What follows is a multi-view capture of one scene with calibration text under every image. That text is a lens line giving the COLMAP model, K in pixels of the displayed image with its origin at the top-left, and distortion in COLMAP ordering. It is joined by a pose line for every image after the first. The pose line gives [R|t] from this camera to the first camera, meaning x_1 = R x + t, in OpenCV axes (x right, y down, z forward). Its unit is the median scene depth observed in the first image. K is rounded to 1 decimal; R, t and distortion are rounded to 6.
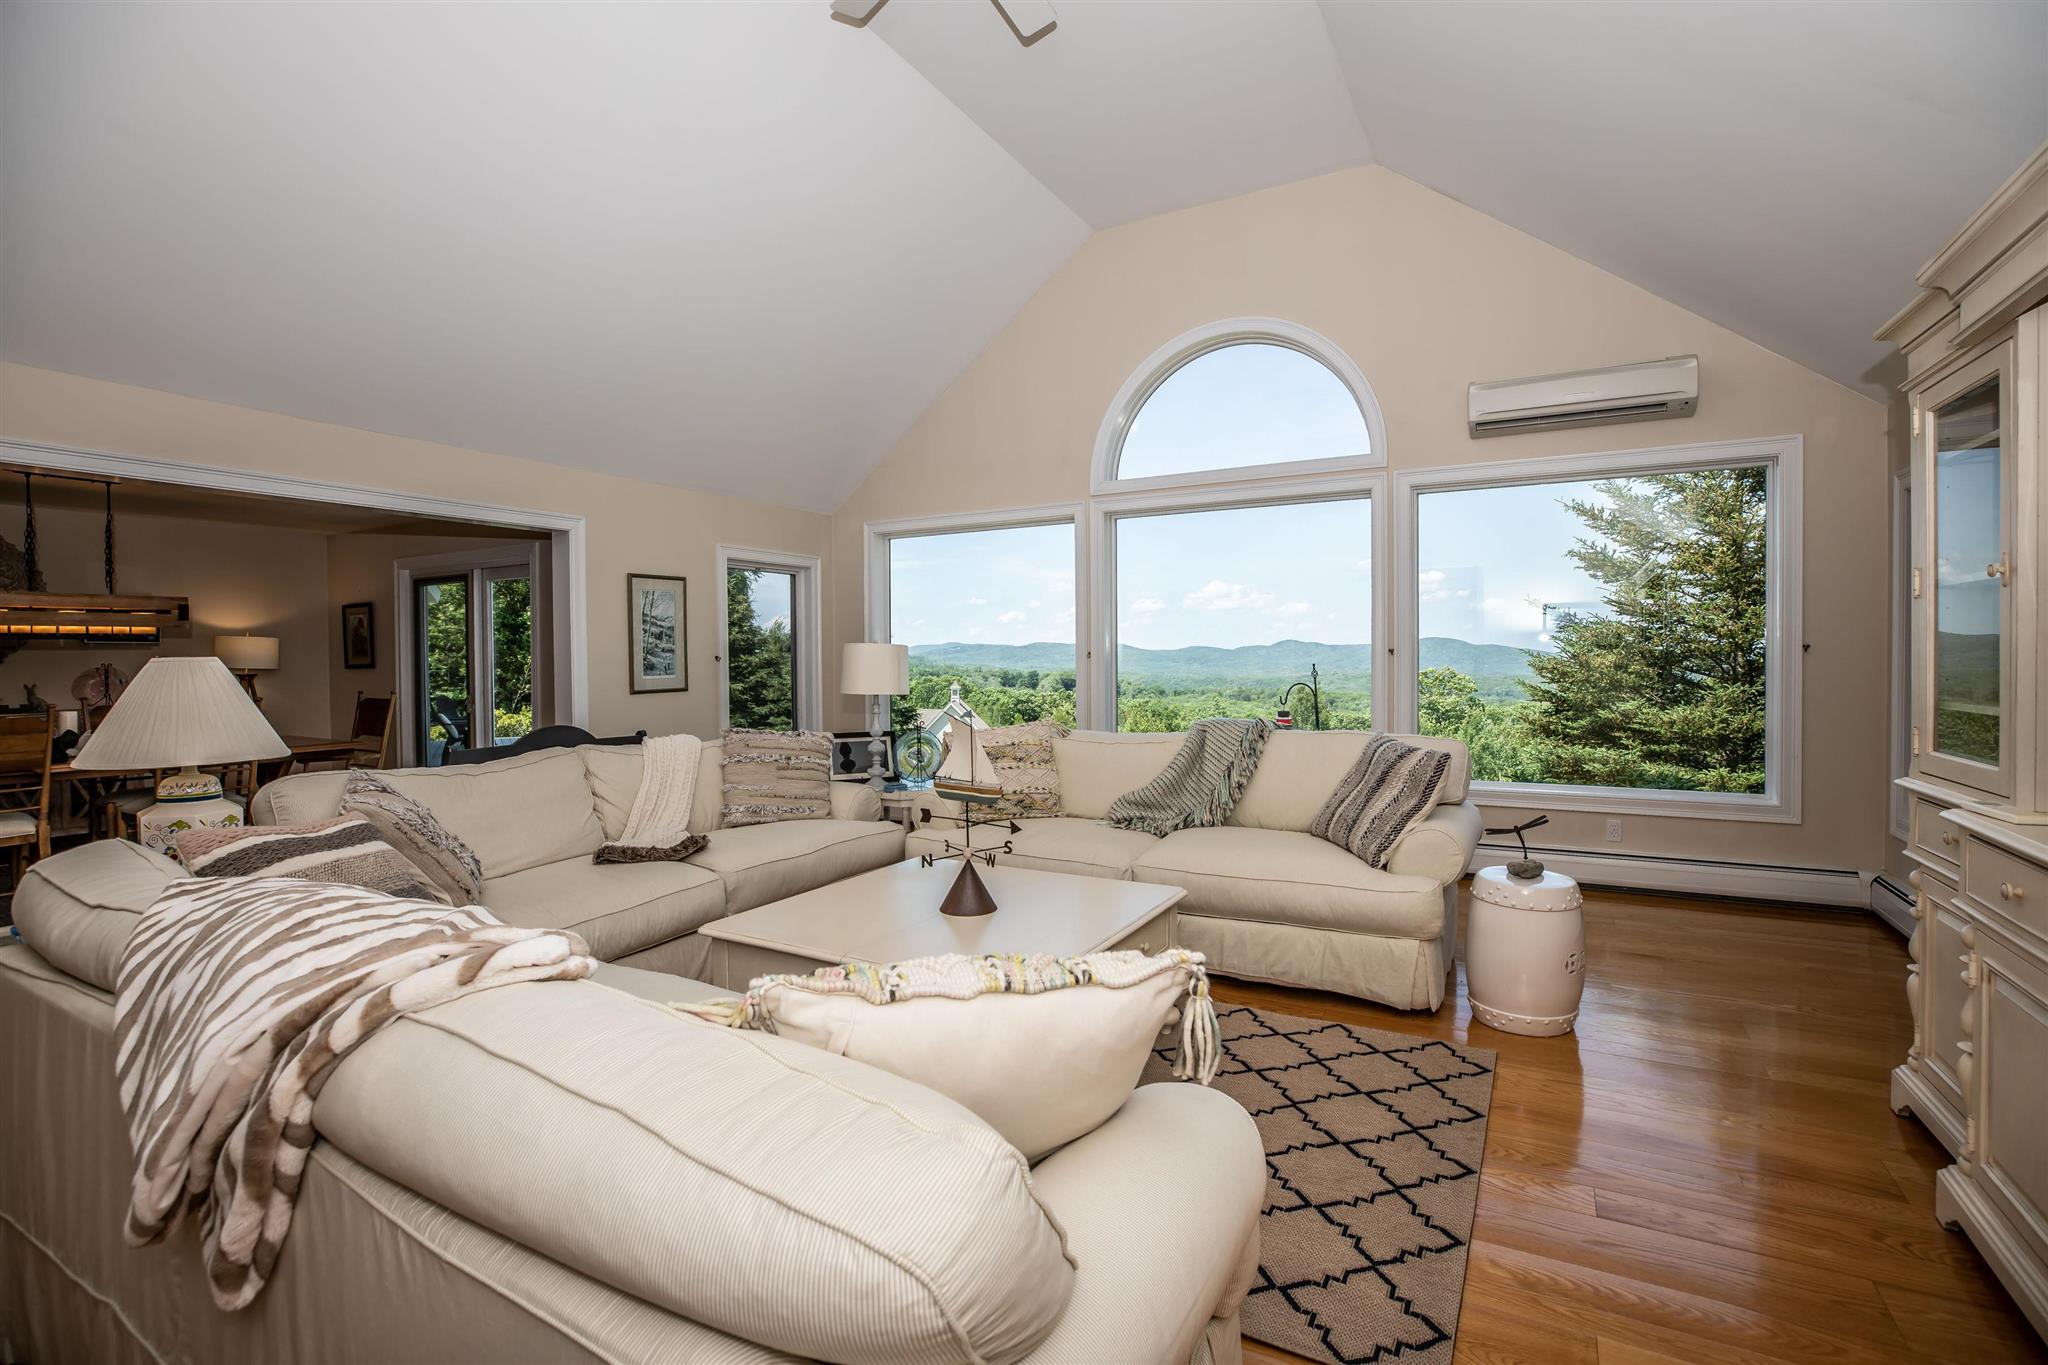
lens RADIAL K [[934.9, 0, 1025.5], [0, 934.9, 671.4], [0, 0, 1]] dist [-0.033267, 0.005802]
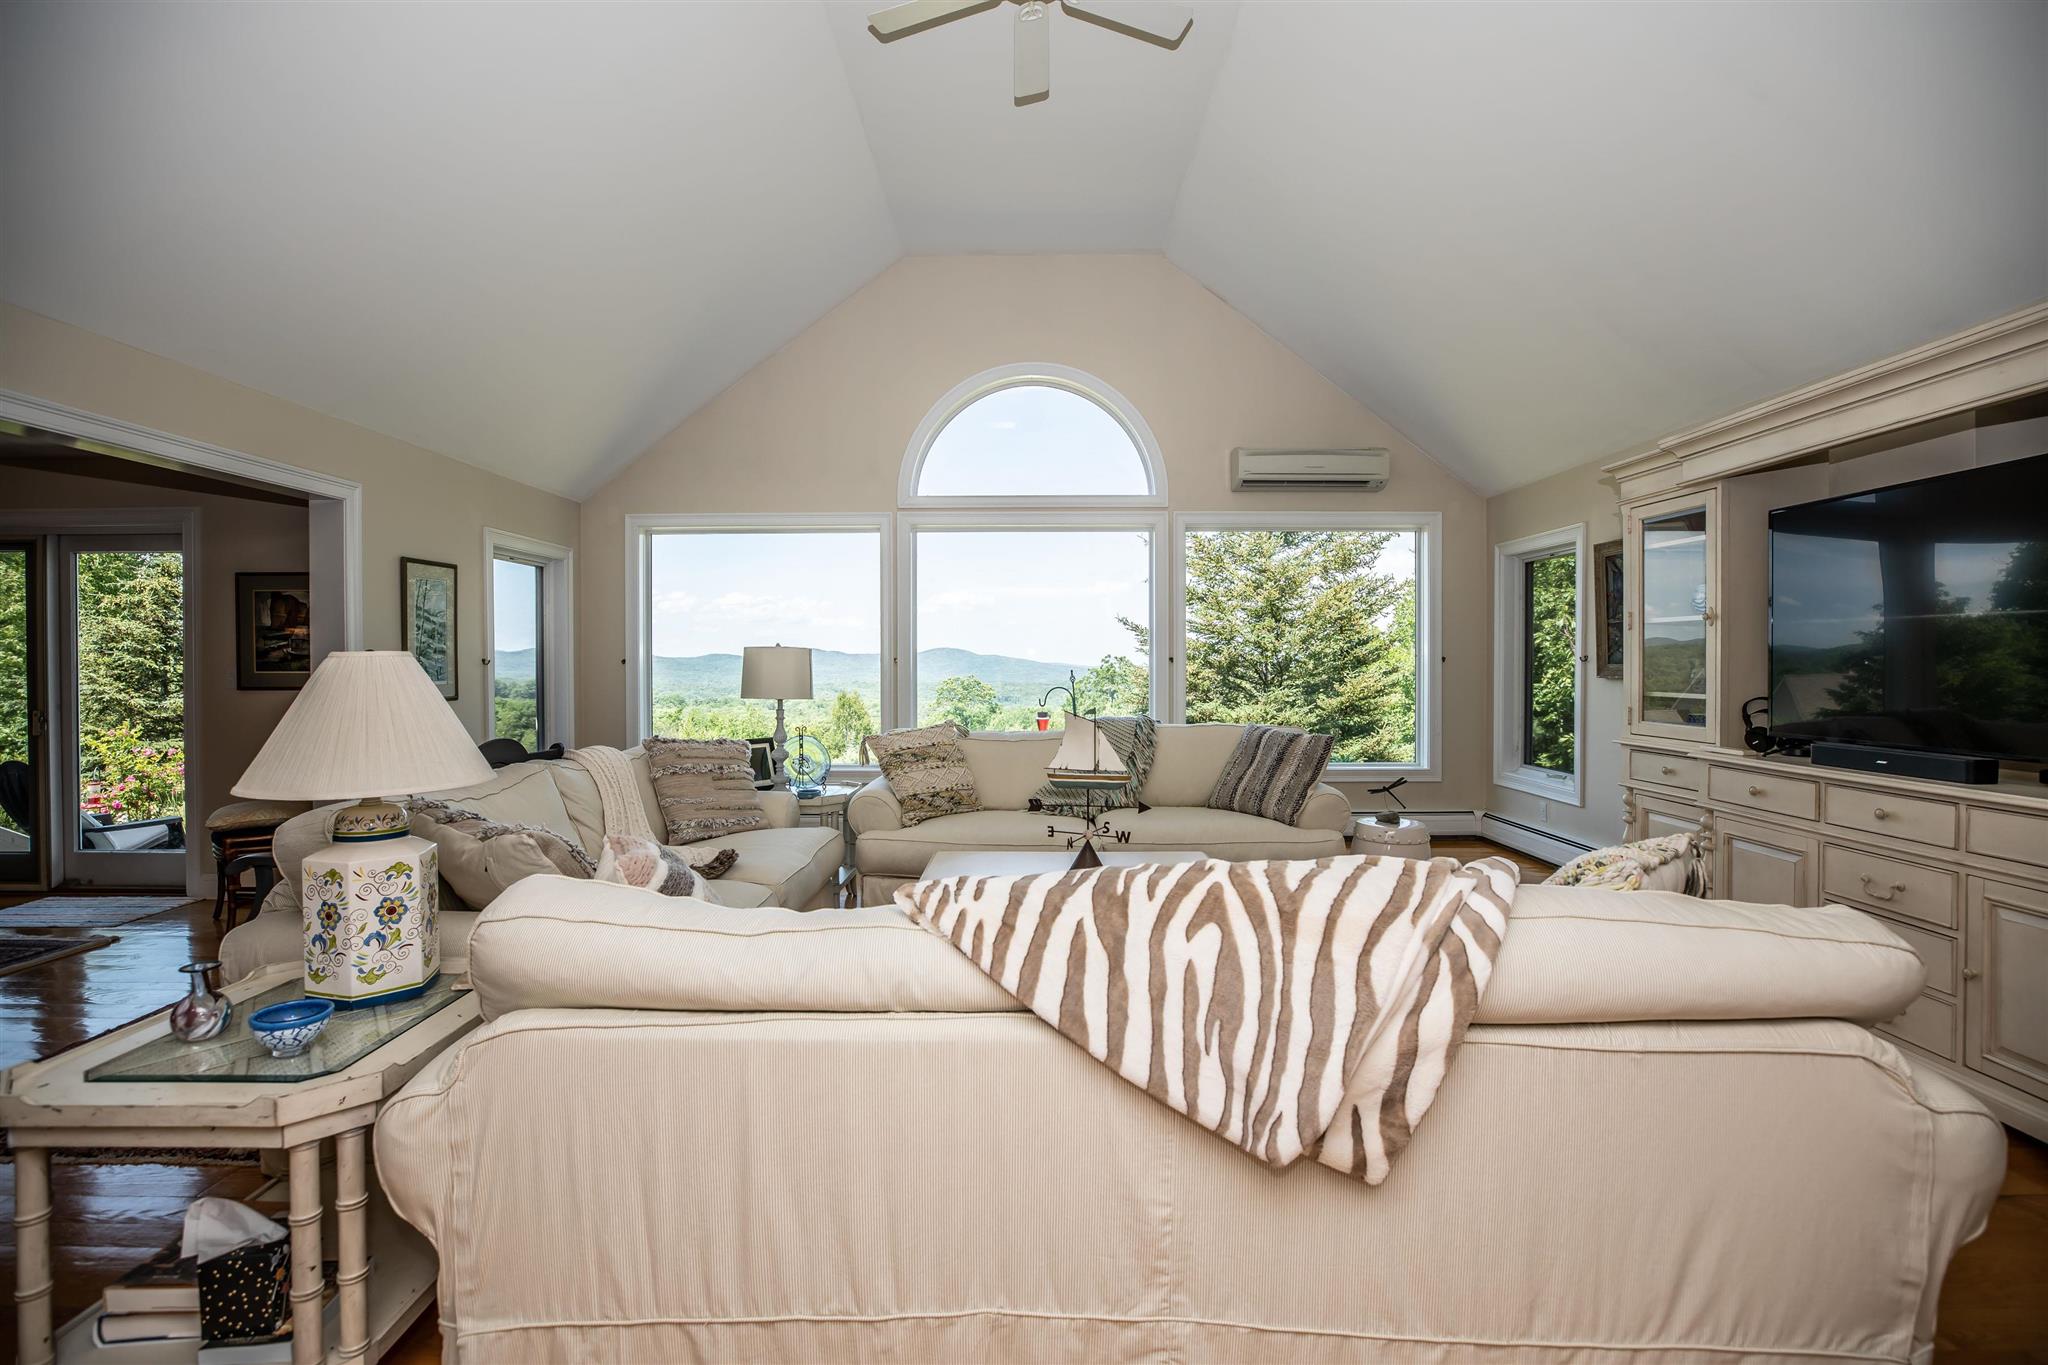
lens RADIAL K [[934.9, 0, 1022.3], [0, 934.9, 678.2], [0, 0, 1]] dist [-0.033267, 0.005802]
pose [[0.876012, -0.000607, 0.482290, -0.344824], [0.001523, 0.999998, -0.001506, 0.003561], [-0.482288, 0.002054, 0.876010, 0.024658]]
